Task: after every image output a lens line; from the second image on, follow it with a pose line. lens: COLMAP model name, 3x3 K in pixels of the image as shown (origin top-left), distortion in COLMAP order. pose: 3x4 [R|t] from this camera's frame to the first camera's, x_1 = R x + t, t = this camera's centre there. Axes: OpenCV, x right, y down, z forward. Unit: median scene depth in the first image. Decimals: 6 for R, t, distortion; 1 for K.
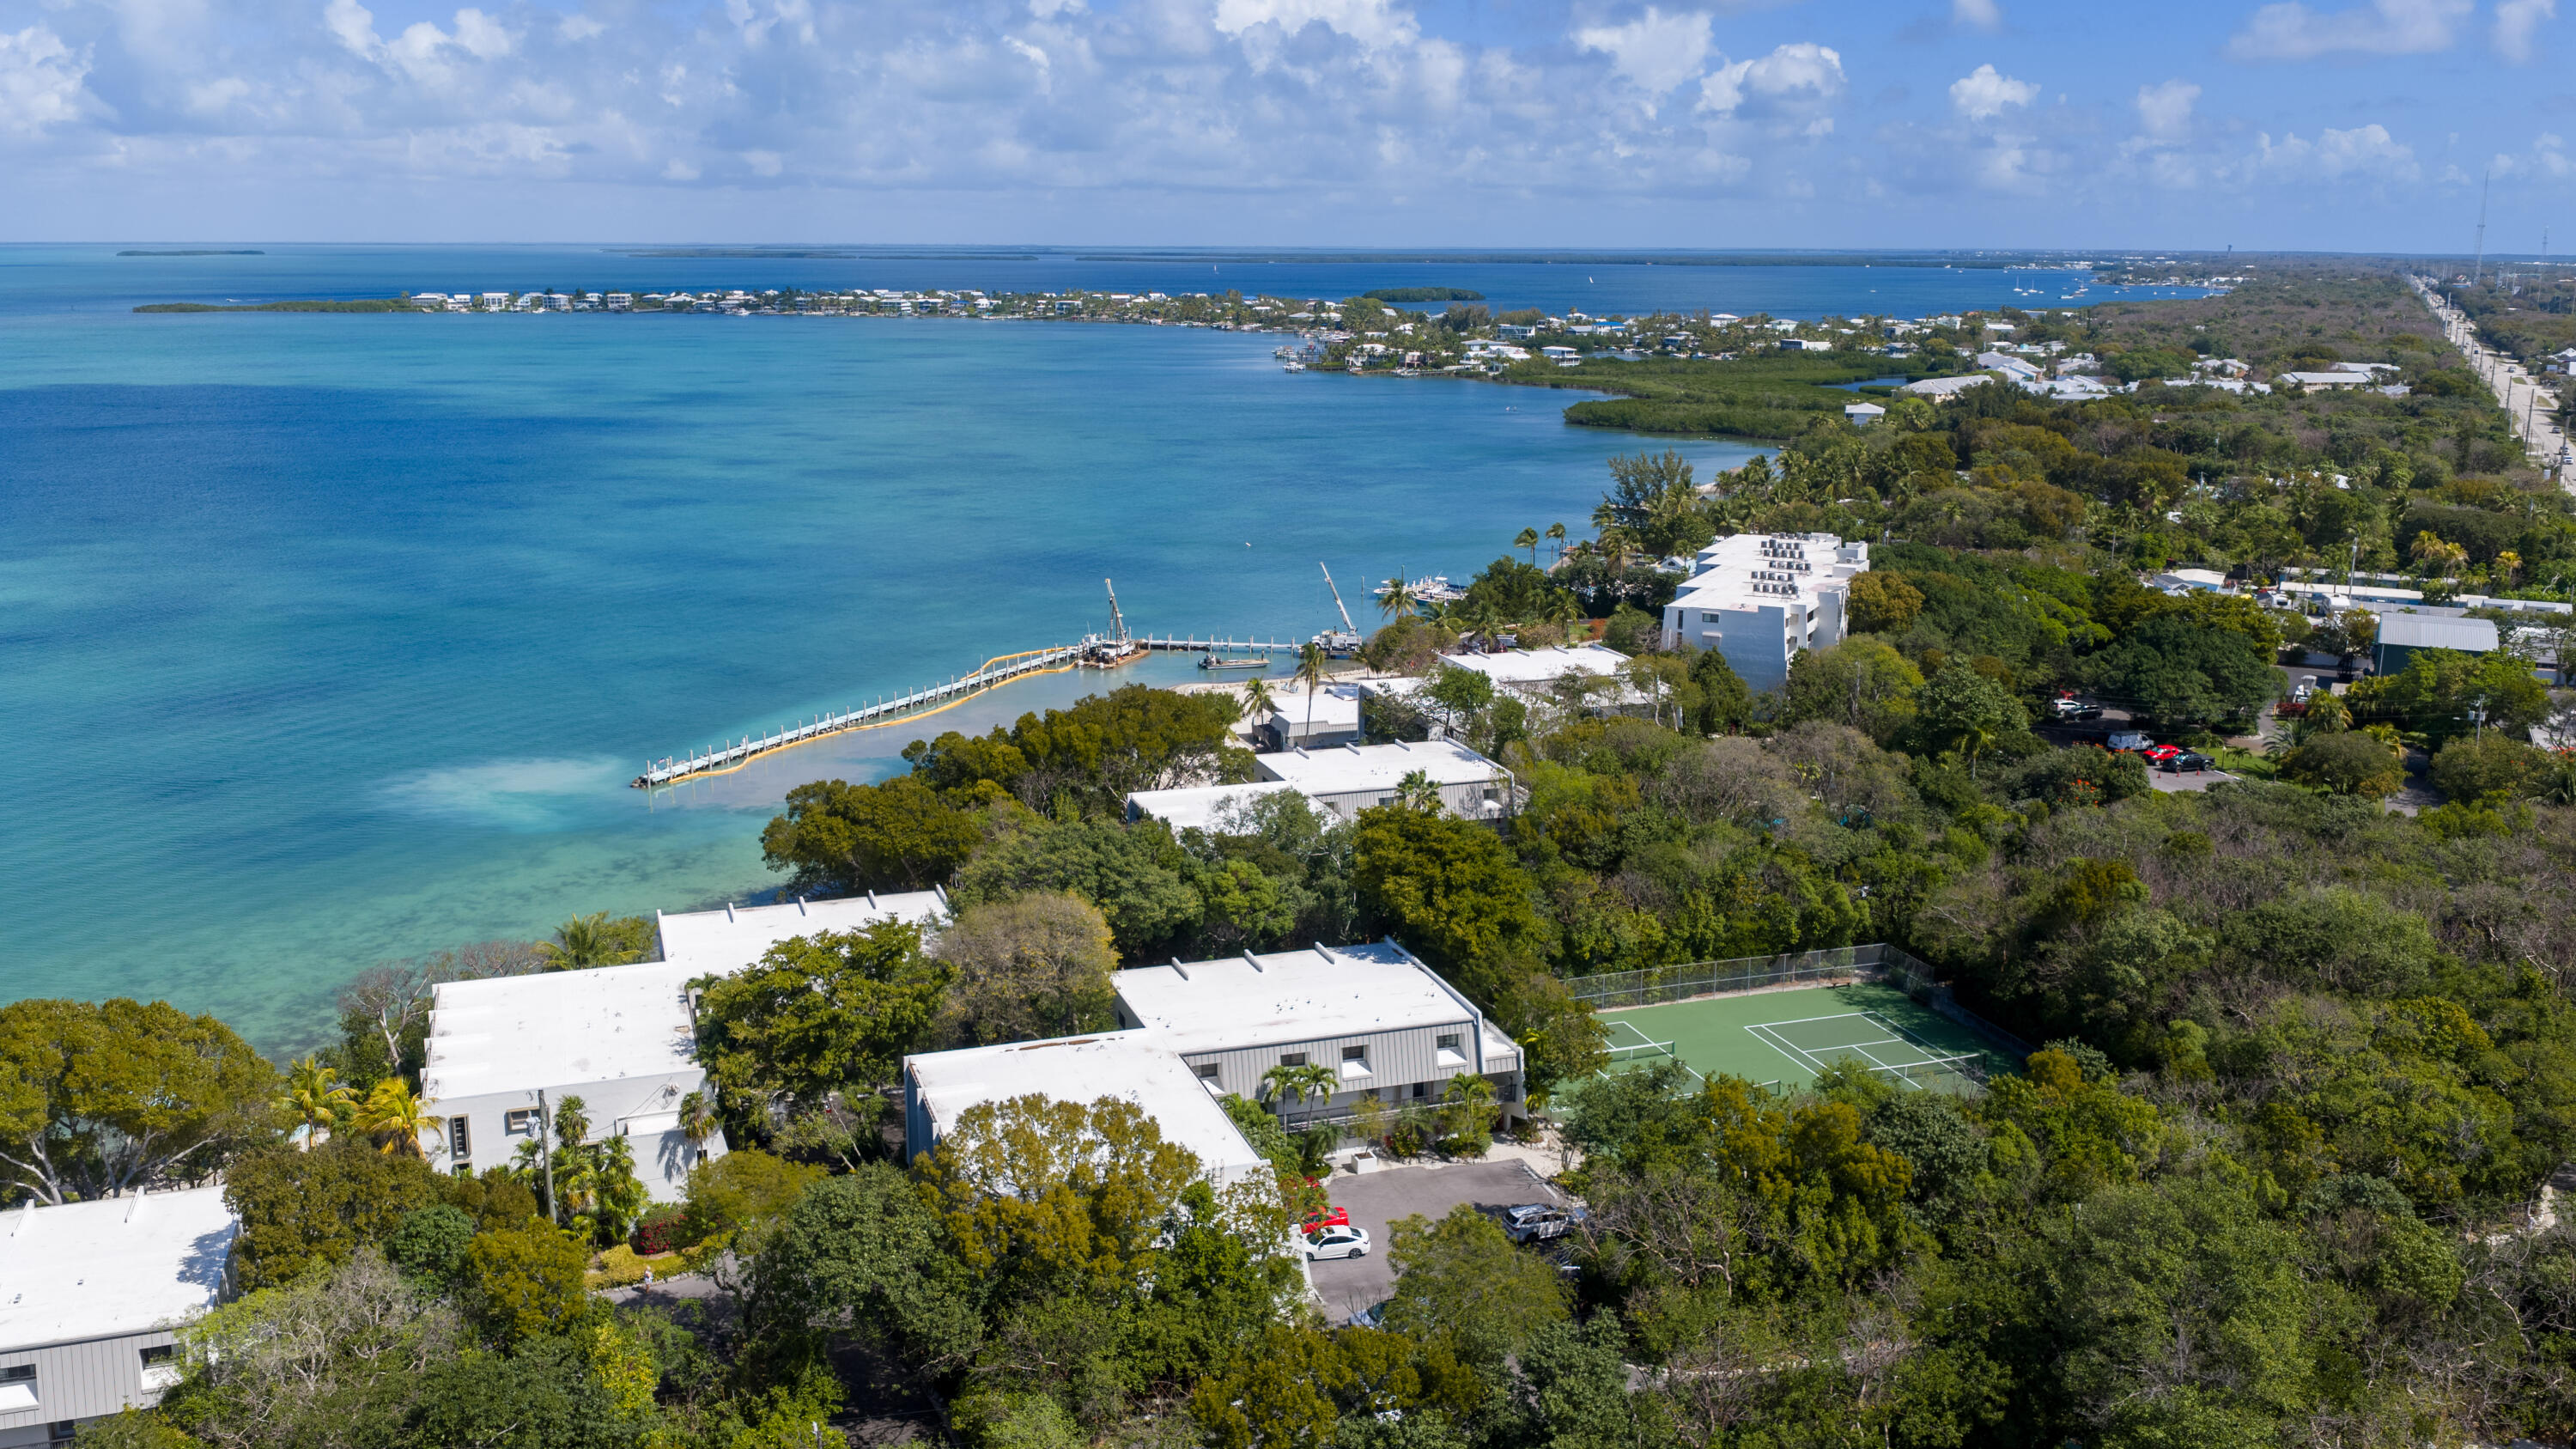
lens RADIAL K [[2142.6, 0, 1276.4], [0, 2142.6, 741.4], [0, 0, 1]] dist [0.039544, -0.084354]
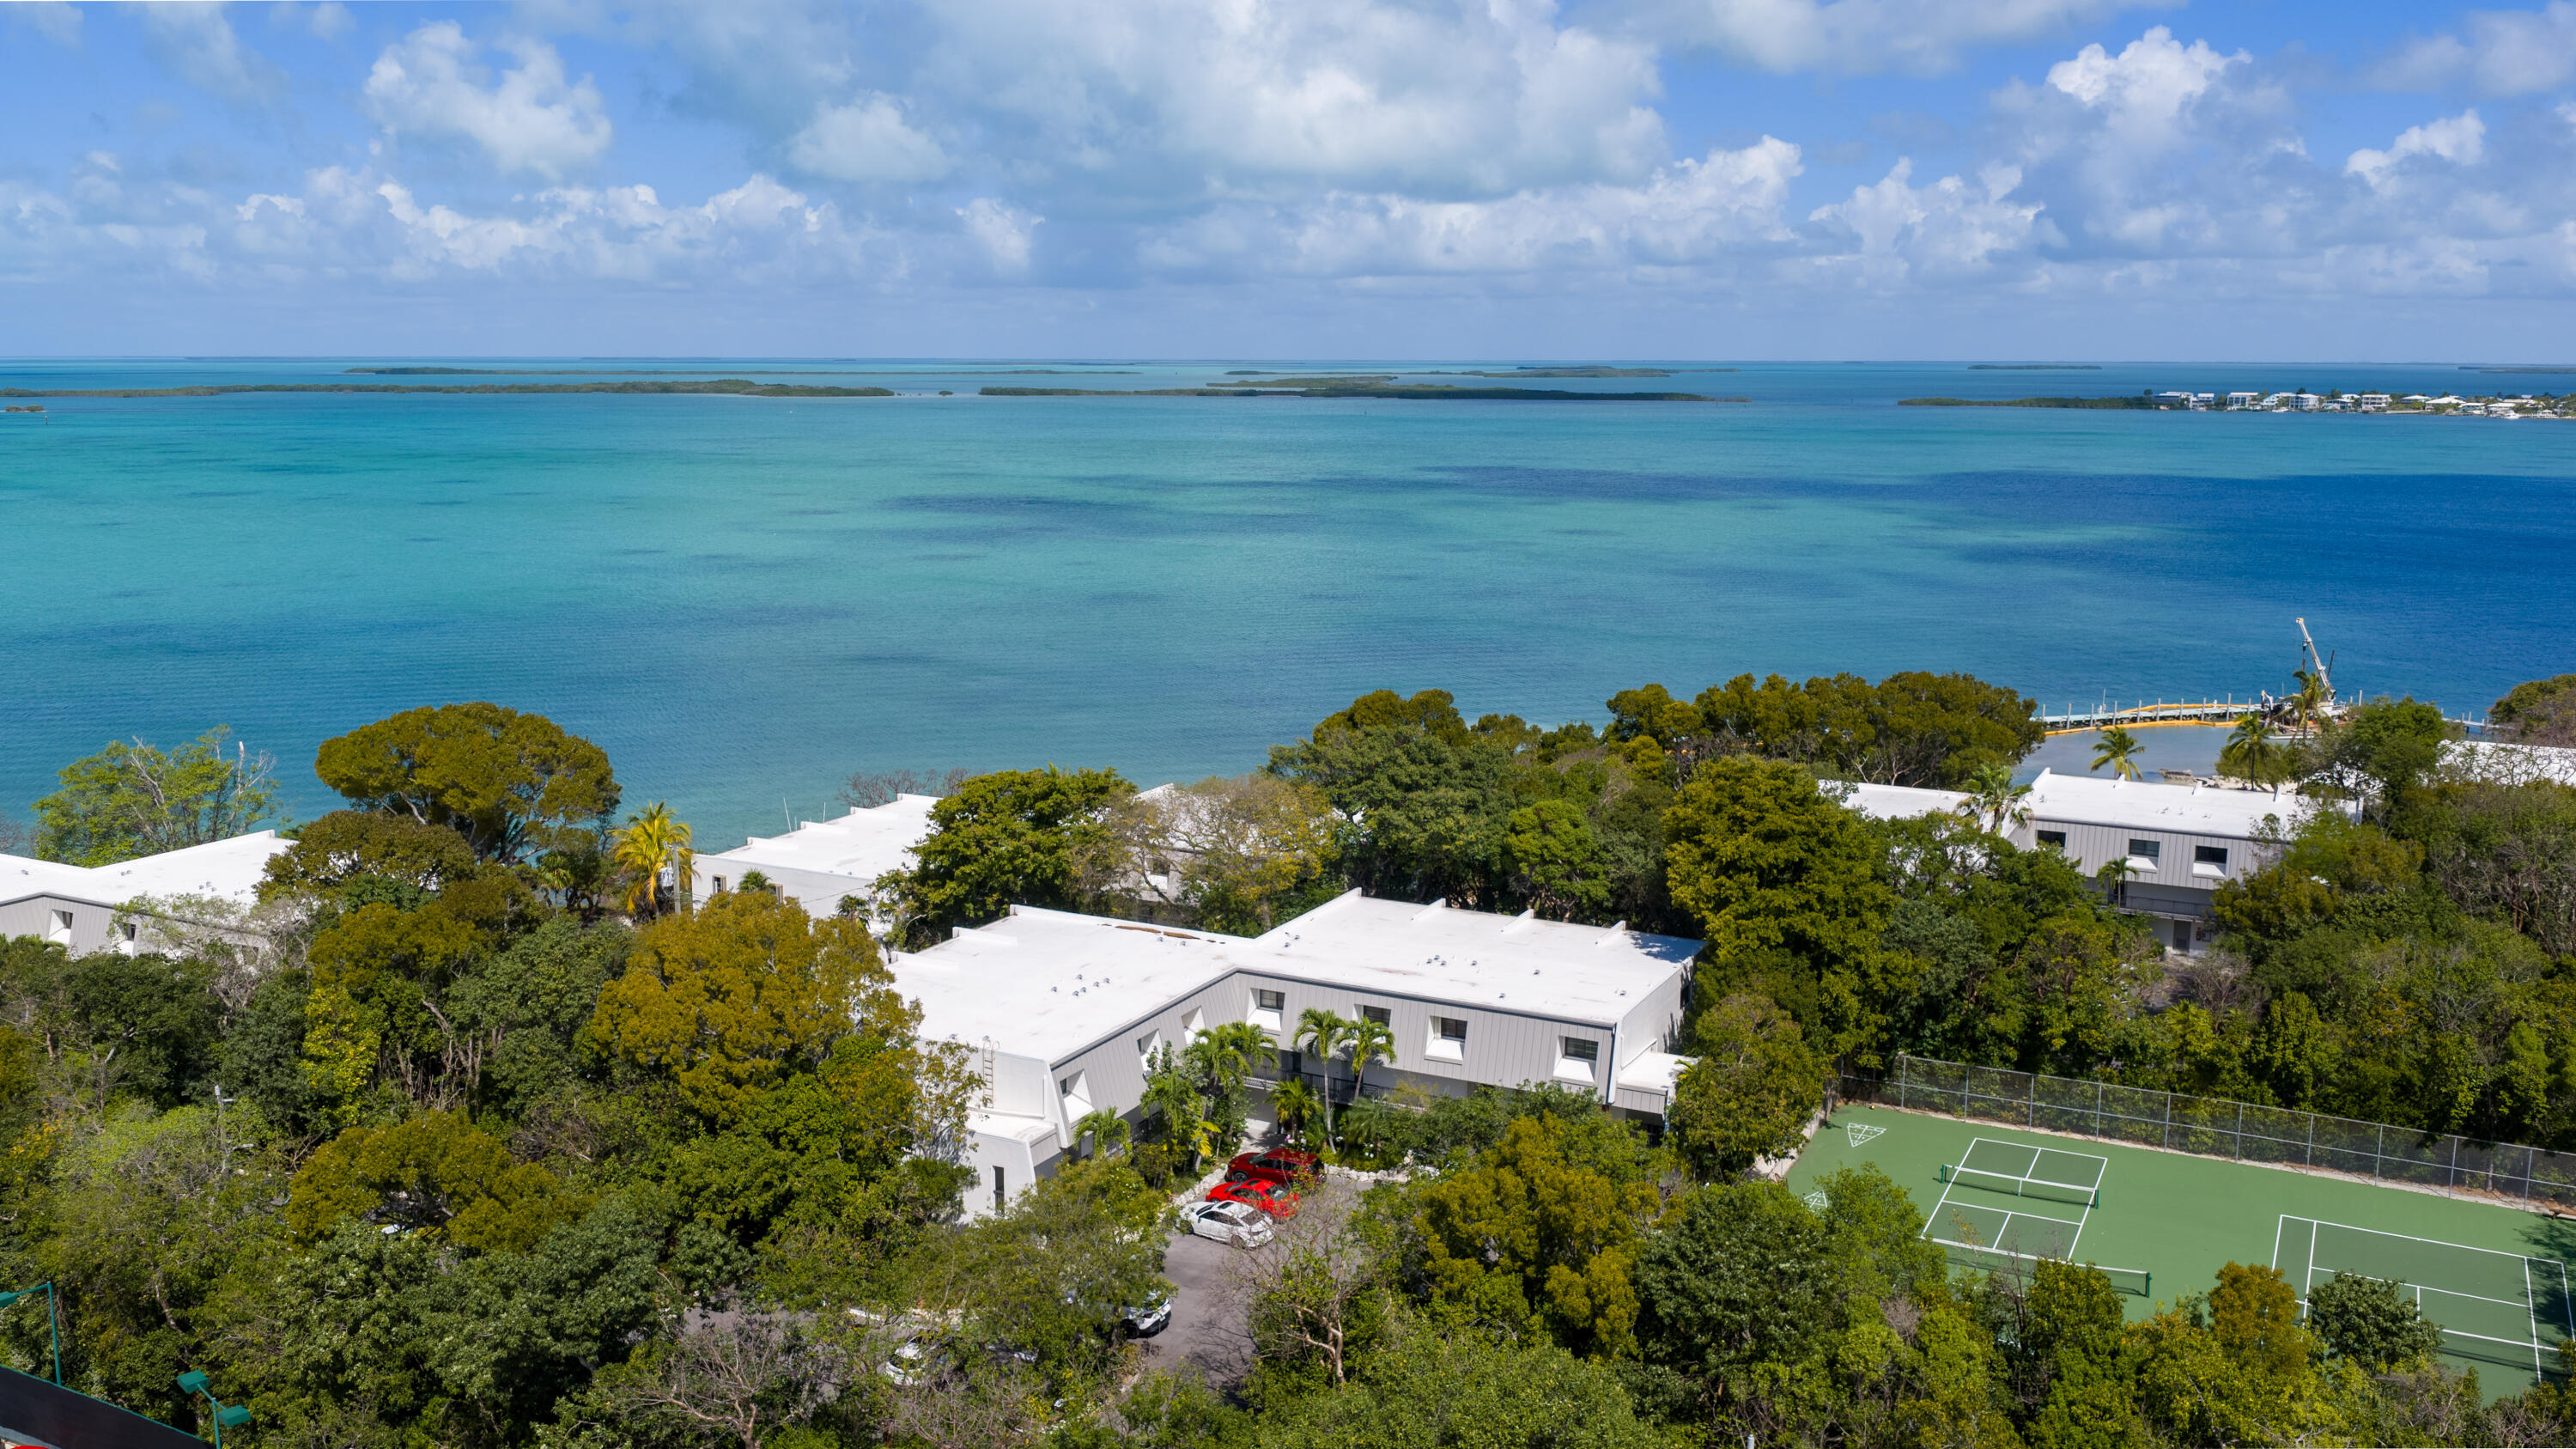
lens RADIAL K [[2142.6, 0, 1276.4], [0, 2142.6, 741.4], [0, 0, 1]] dist [0.039544, -0.084354]
pose [[0.687263, 0.125760, -0.715440, 0.417689], [-0.163595, 0.986394, 0.016237, 0.033511], [0.707747, 0.105884, 0.698486, 0.324984]]
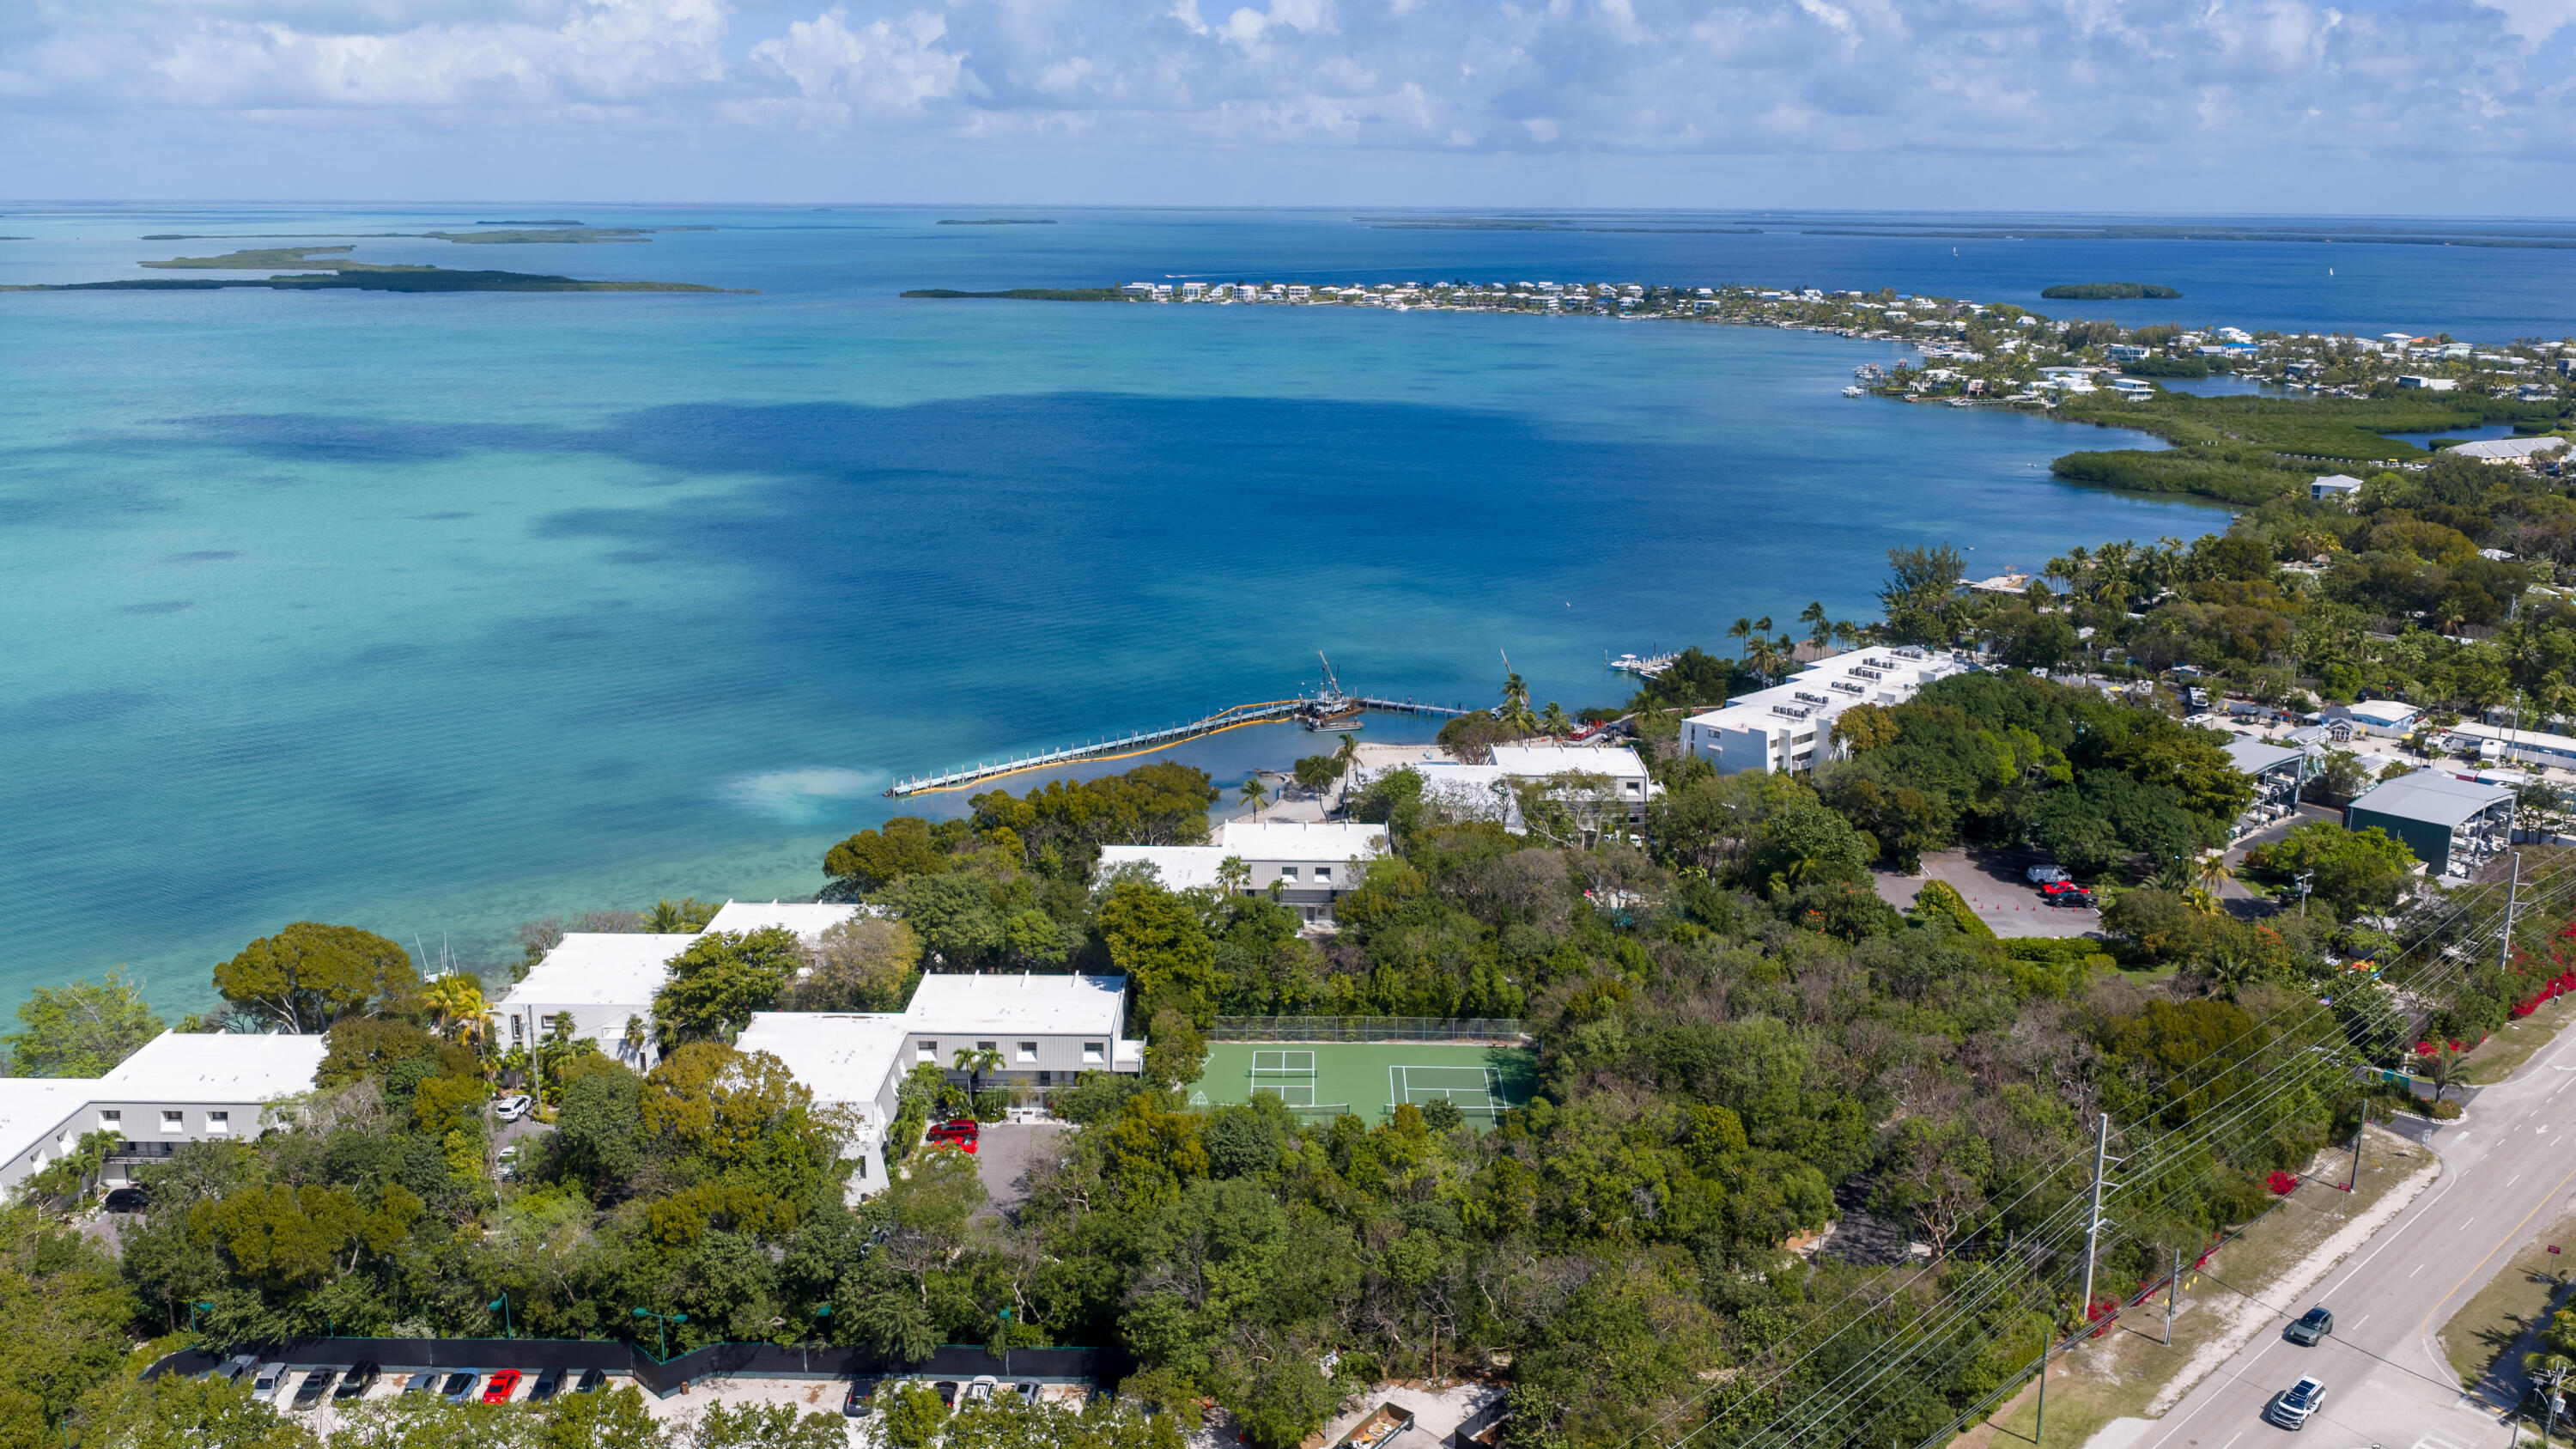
lens RADIAL K [[2142.6, 0, 1276.4], [0, 2142.6, 741.4], [0, 0, 1]] dist [0.039544, -0.084354]
pose [[0.942214, 0.083816, -0.324356, 0.547353], [-0.077981, 0.996474, 0.030972, -0.108478], [0.325808, -0.003889, 0.945428, -0.325040]]
